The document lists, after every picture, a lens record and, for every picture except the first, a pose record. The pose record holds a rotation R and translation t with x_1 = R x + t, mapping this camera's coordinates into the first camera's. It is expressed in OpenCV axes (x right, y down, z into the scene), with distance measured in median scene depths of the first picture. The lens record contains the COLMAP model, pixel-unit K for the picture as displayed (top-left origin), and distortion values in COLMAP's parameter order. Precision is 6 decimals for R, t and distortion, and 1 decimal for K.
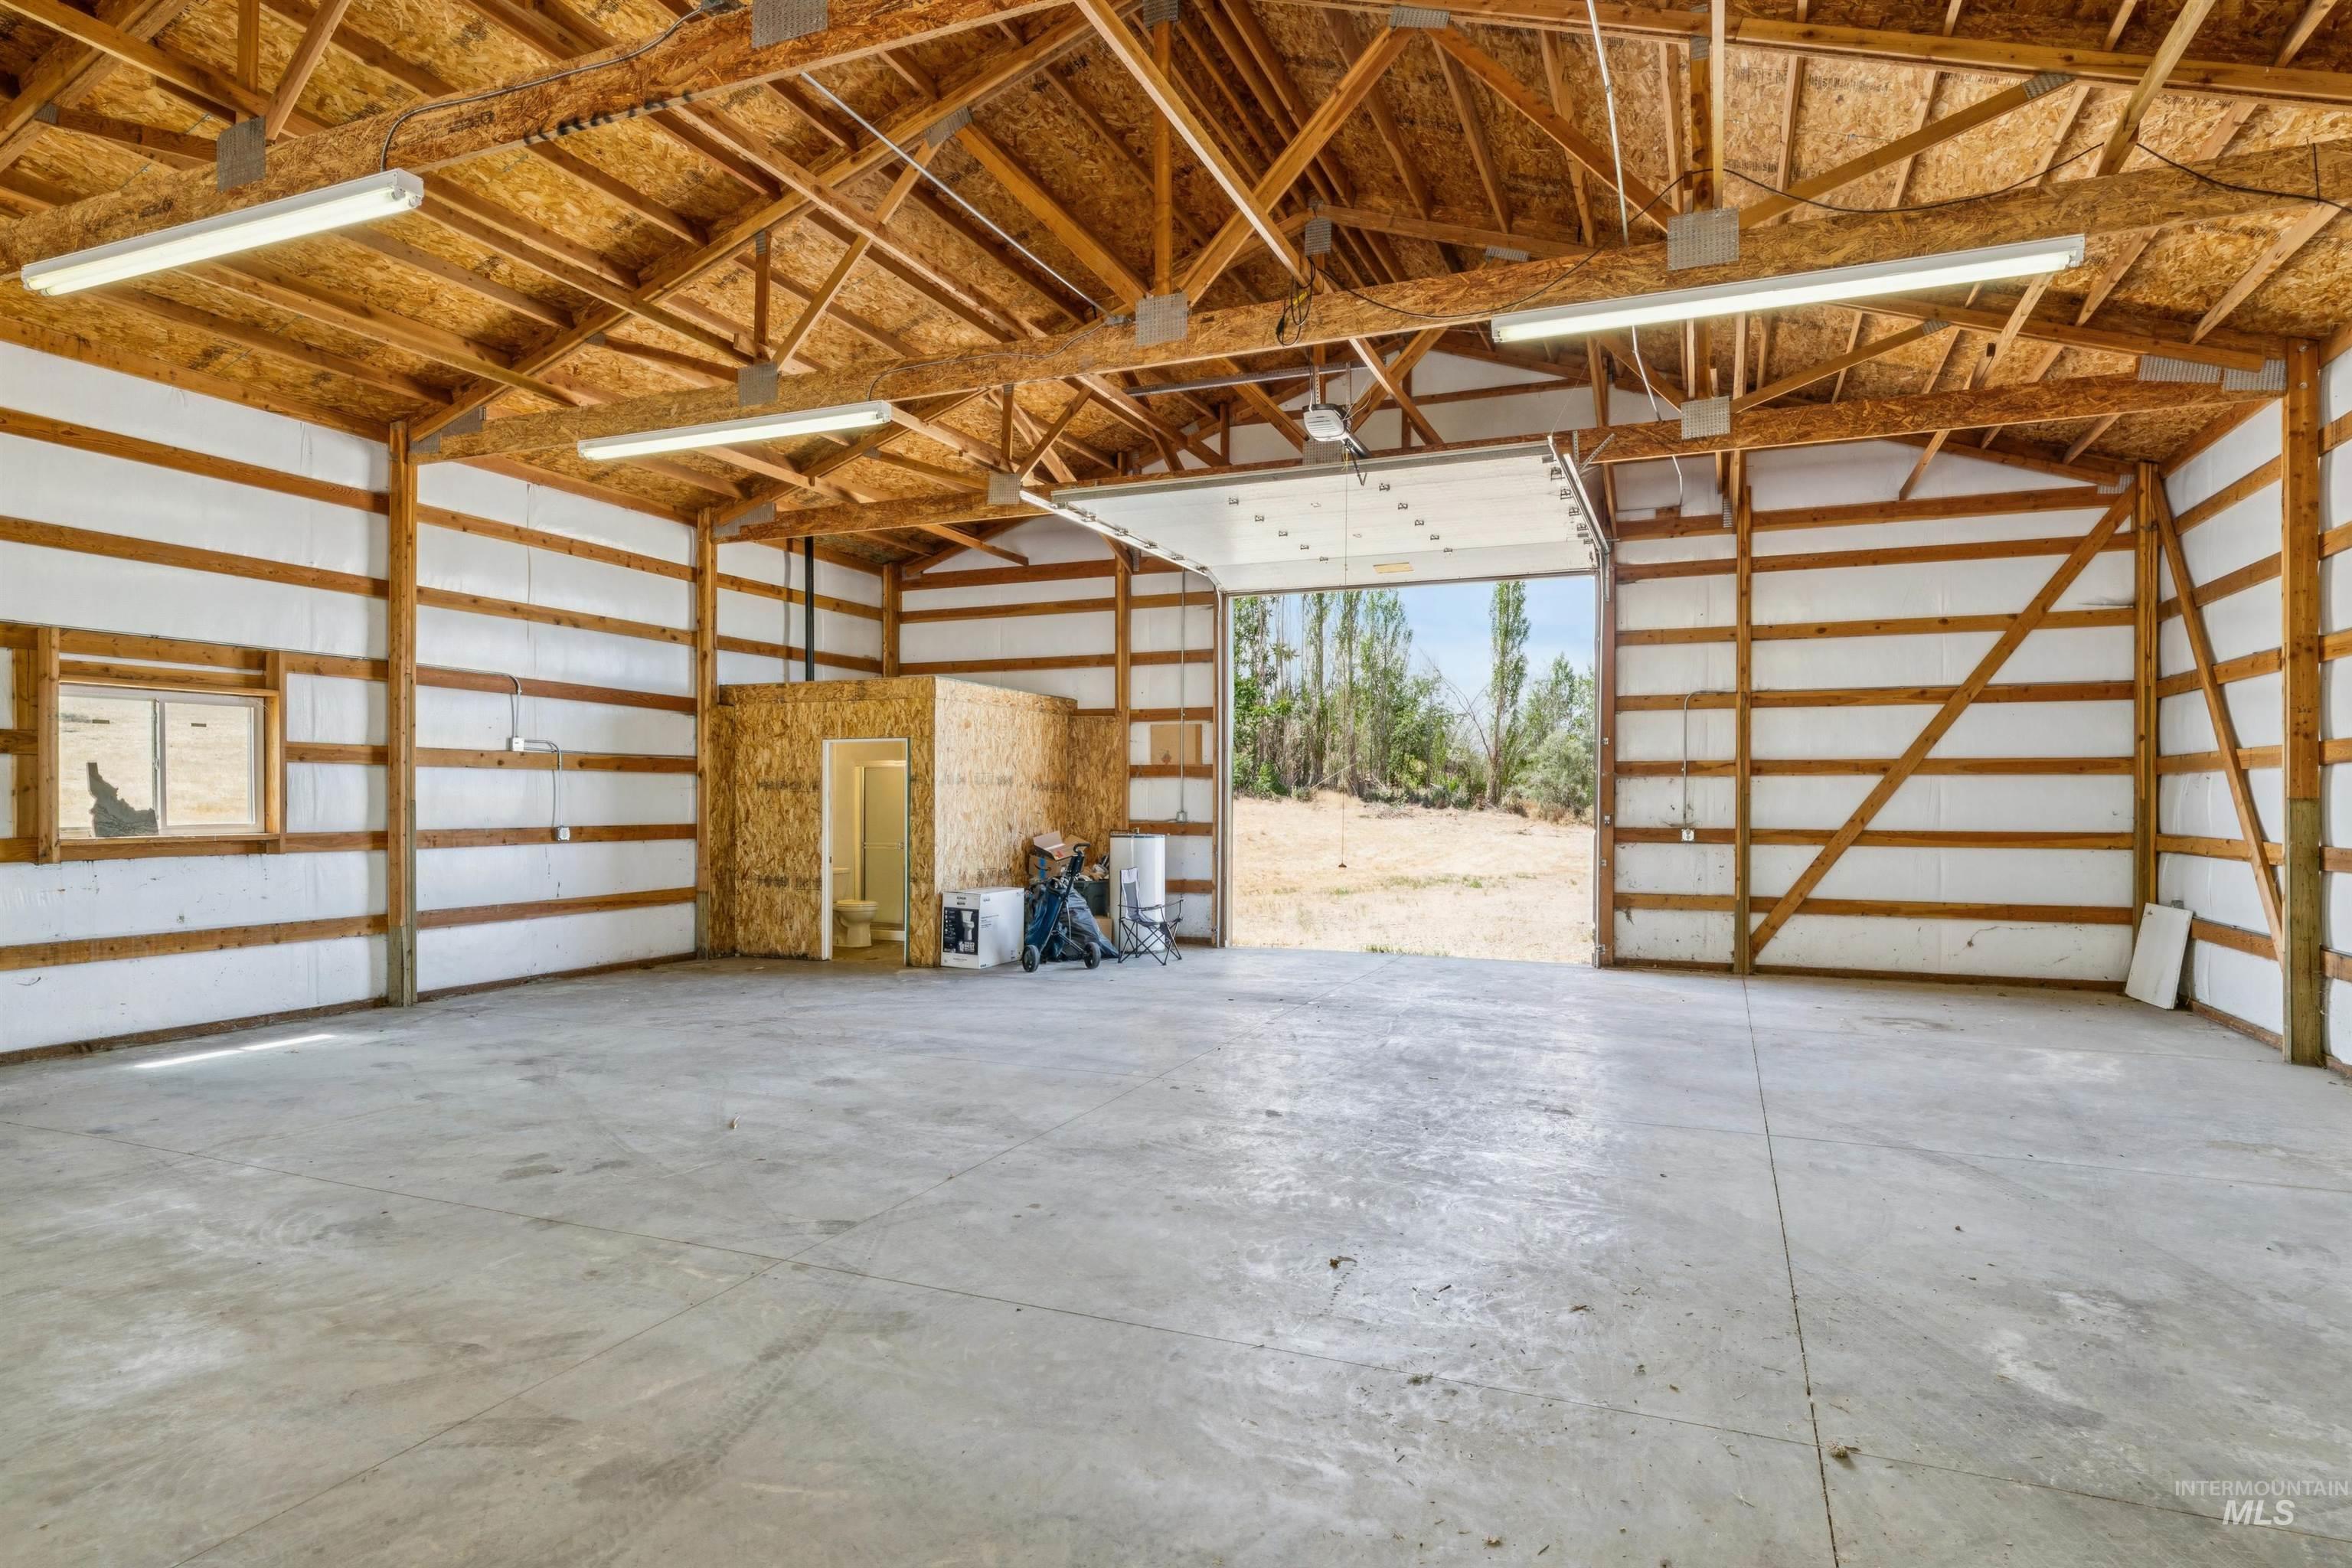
lens RADIAL K [[1290.8, 0, 1187.5], [0, 1290.8, 801.8], [0, 0, 1]] dist [0.004127, 0.000640]
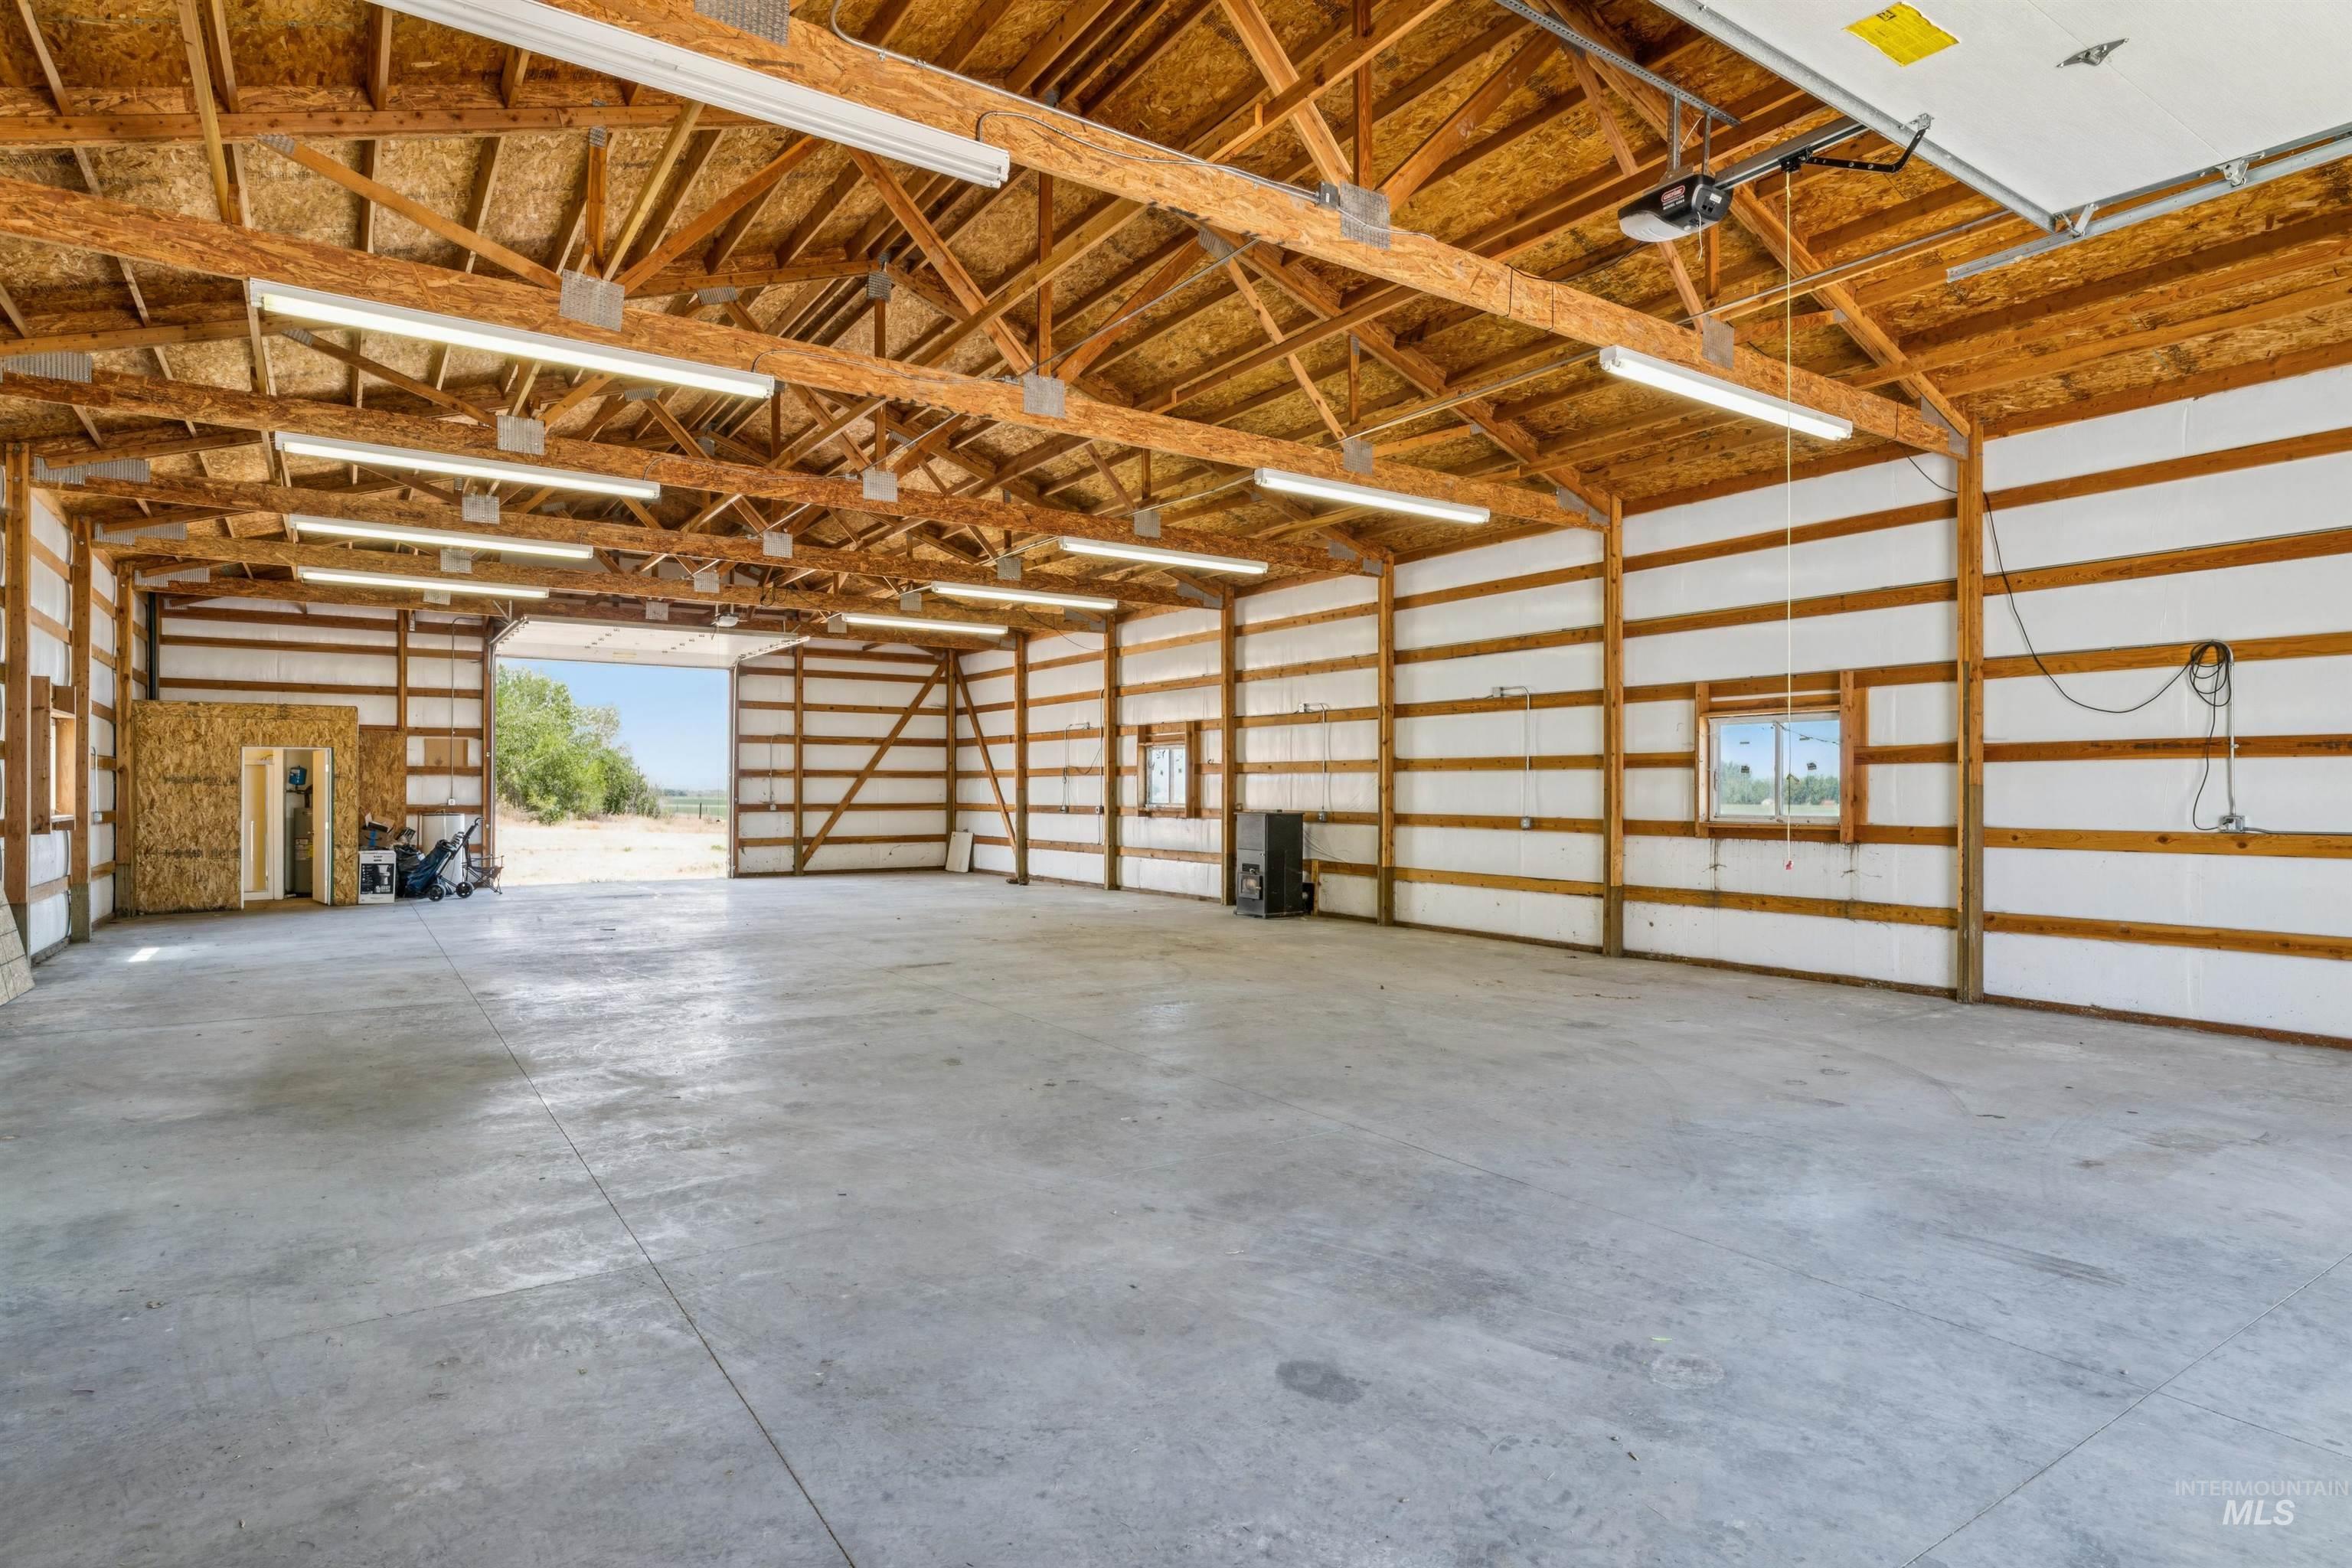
lens RADIAL K [[1290.8, 0, 1178.5], [0, 1290.8, 791.4], [0, 0, 1]] dist [0.004127, 0.000640]
pose [[0.543060, -0.003528, 0.839686, -0.945025], [0.003340, 0.999992, 0.002041, -0.000650], [-0.839687, 0.001697, 0.543068, -0.595585]]
